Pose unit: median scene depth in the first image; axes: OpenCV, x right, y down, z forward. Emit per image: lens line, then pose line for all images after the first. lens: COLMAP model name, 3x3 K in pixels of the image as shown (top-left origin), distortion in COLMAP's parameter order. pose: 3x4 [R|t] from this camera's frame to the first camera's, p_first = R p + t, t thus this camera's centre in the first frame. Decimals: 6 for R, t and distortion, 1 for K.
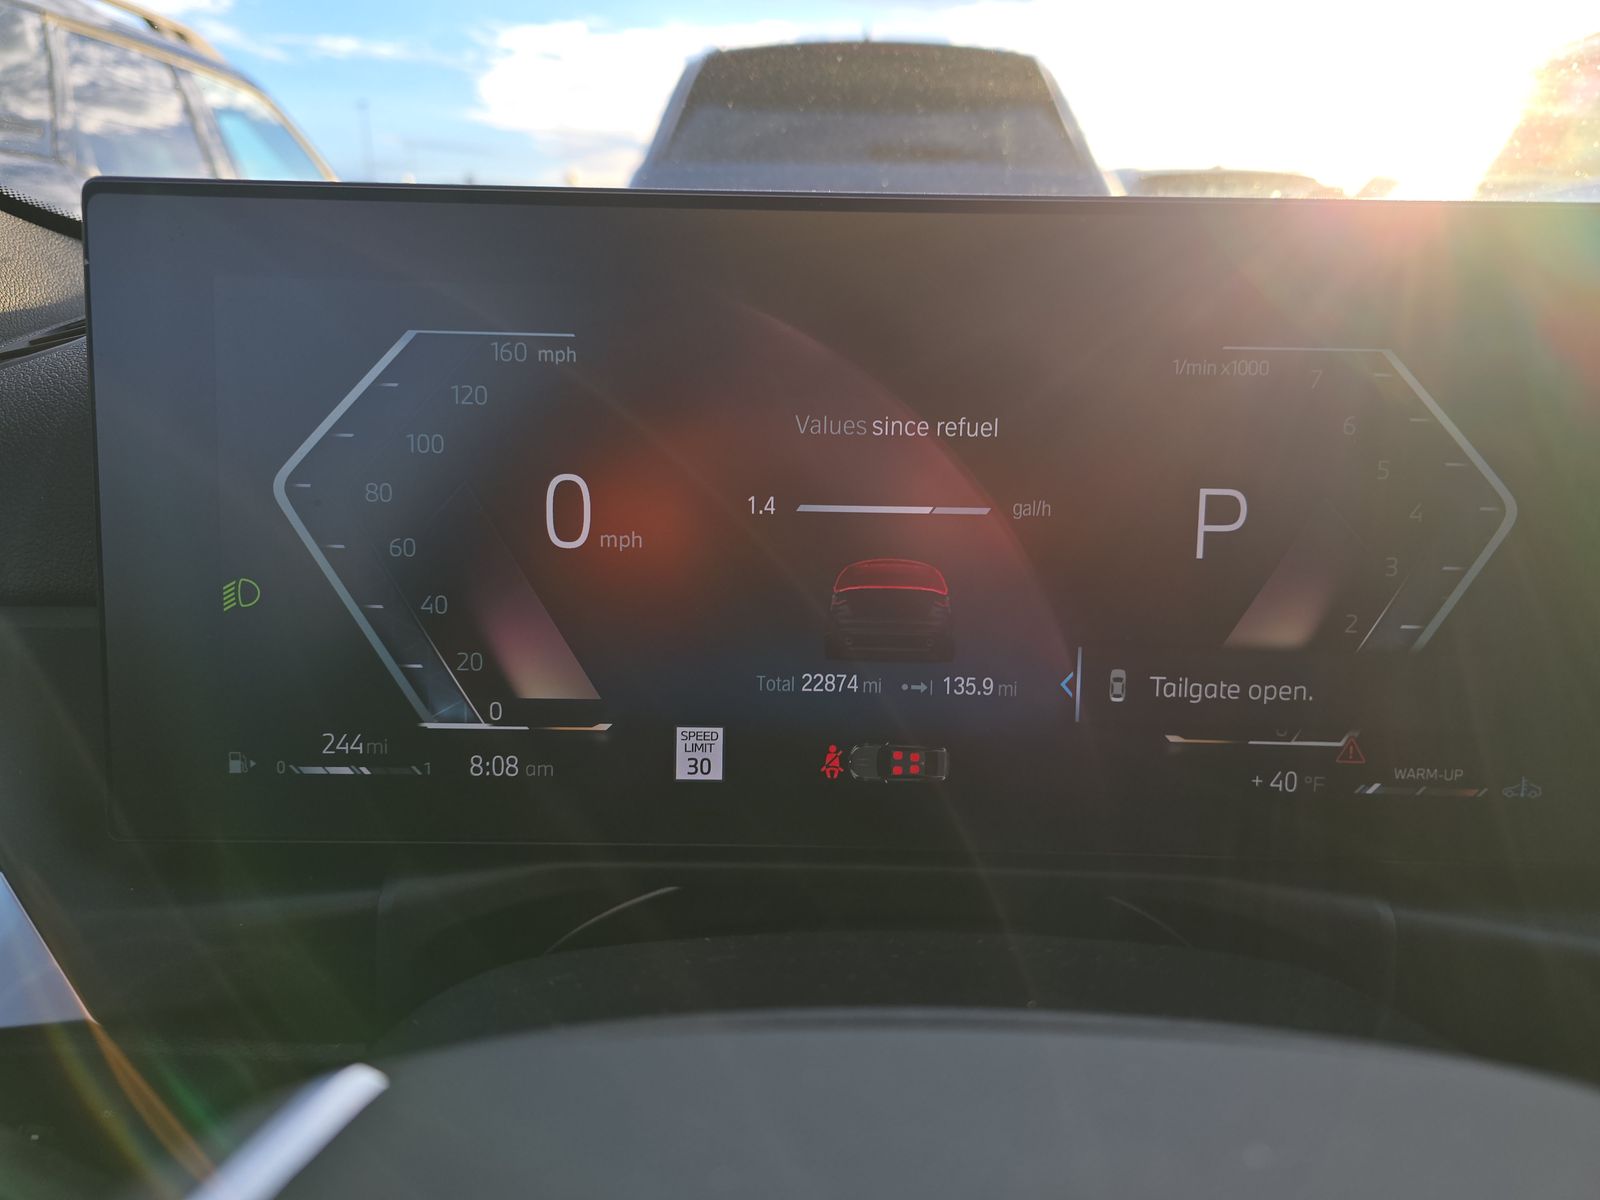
lens RADIAL K [[1079.1, 0, 806.6], [0, 1079.1, 607.5], [0, 0, 1]] dist [0.052125, -0.065592]
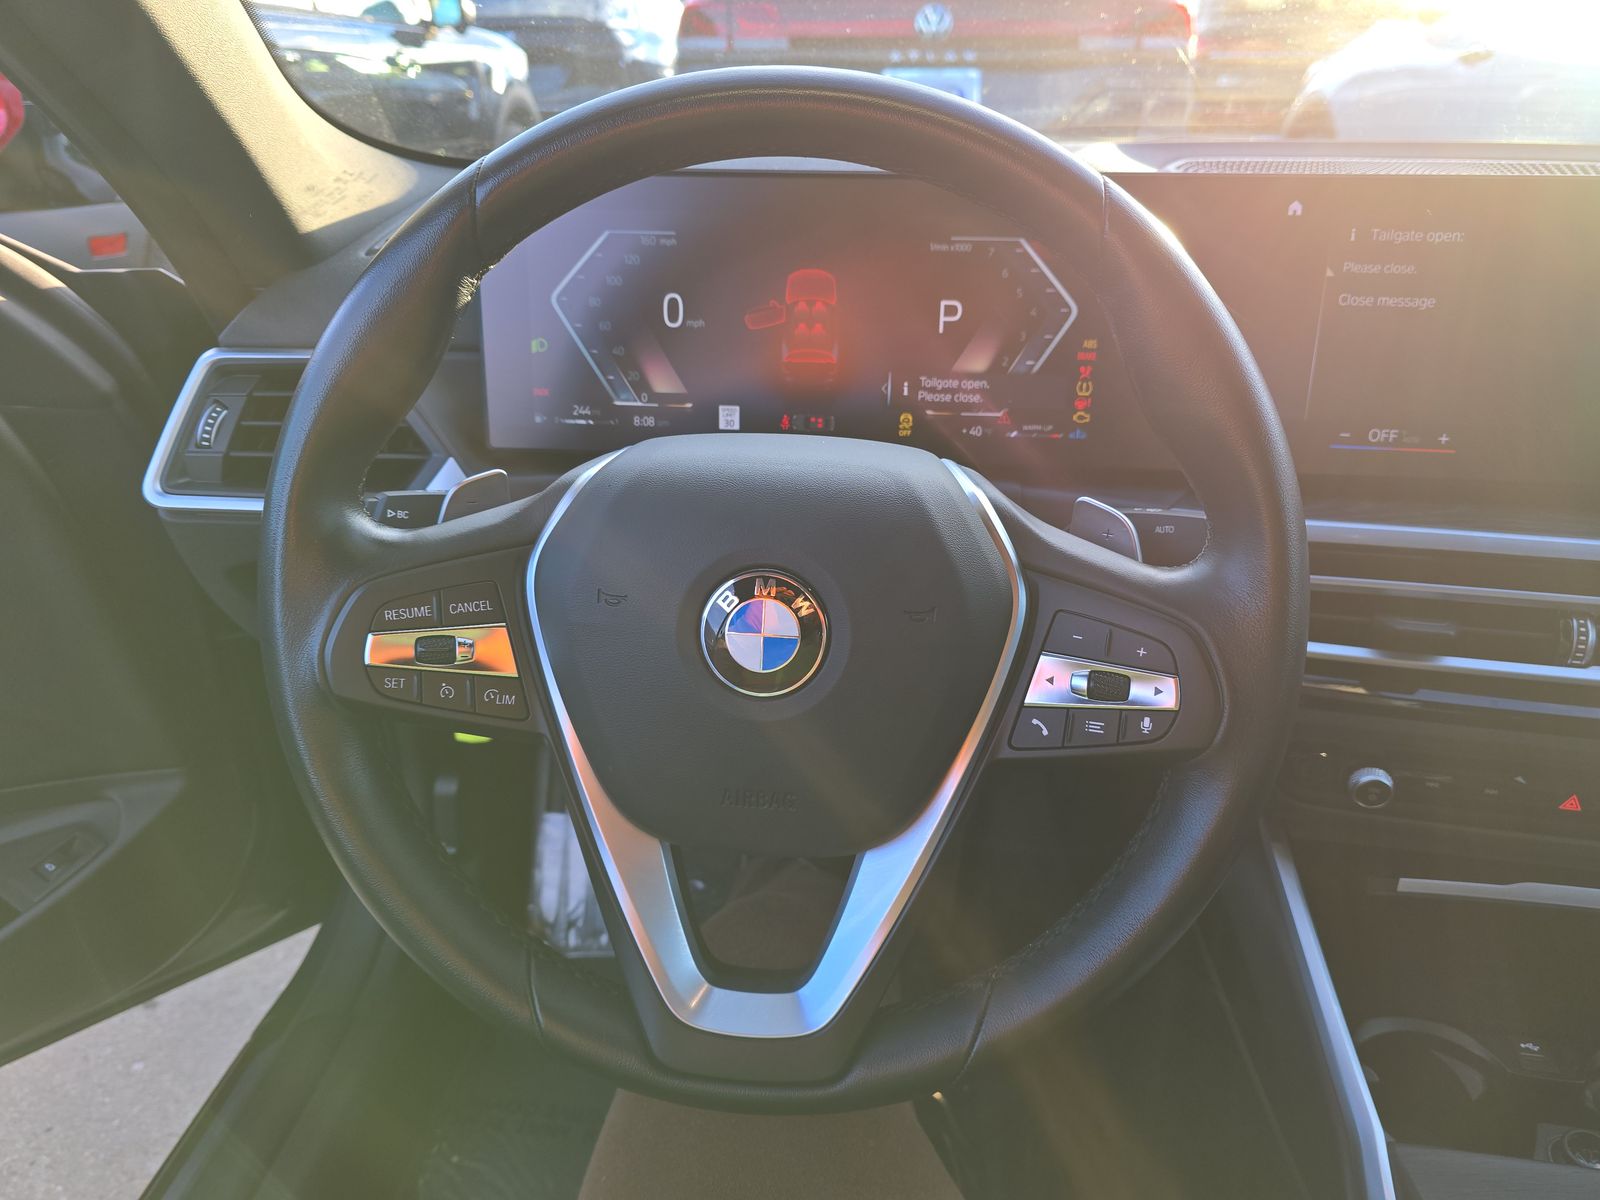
lens RADIAL K [[1079.1, 0, 806.6], [0, 1079.1, 607.5], [0, 0, 1]] dist [0.052125, -0.065592]
pose [[0.997895, 0.020700, -0.061458, 0.225660], [-0.009987, 0.985435, 0.169757, 0.143482], [0.064077, -0.168786, 0.983568, -1.396509]]
